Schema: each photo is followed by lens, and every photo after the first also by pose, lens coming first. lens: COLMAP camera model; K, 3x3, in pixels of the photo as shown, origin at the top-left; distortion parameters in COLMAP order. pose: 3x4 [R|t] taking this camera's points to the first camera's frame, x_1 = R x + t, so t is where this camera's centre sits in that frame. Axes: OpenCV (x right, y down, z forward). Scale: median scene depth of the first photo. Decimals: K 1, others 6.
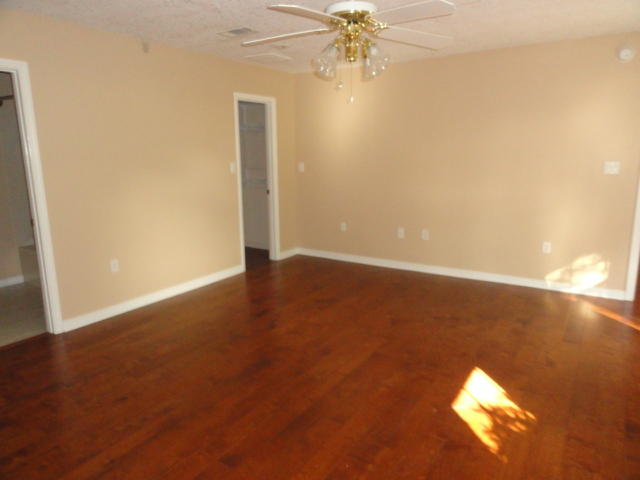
lens RADIAL K [[445.9, 0, 320.3], [0, 445.9, 238.0], [0, 0, 1]] dist [-0.037473, -0.000029]
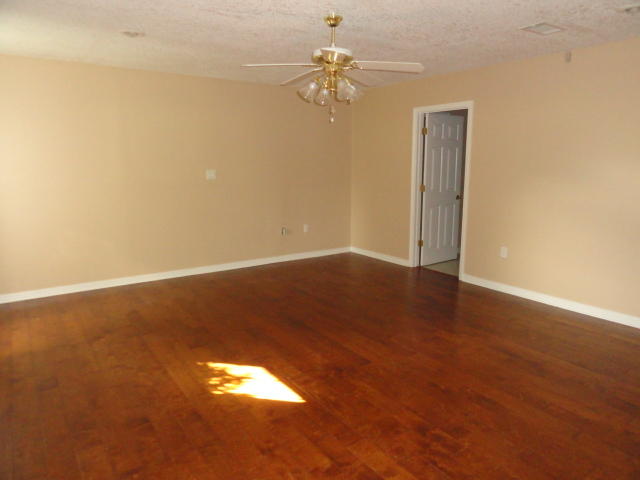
lens RADIAL K [[445.9, 0, 320.3], [0, 445.9, 242.7], [0, 0, 1]] dist [-0.037473, -0.000029]
pose [[-0.378221, 0.180599, -0.907928, 1.323131], [-0.178361, 0.948191, 0.262909, -0.307364], [0.908370, 0.261377, -0.326413, 1.485712]]
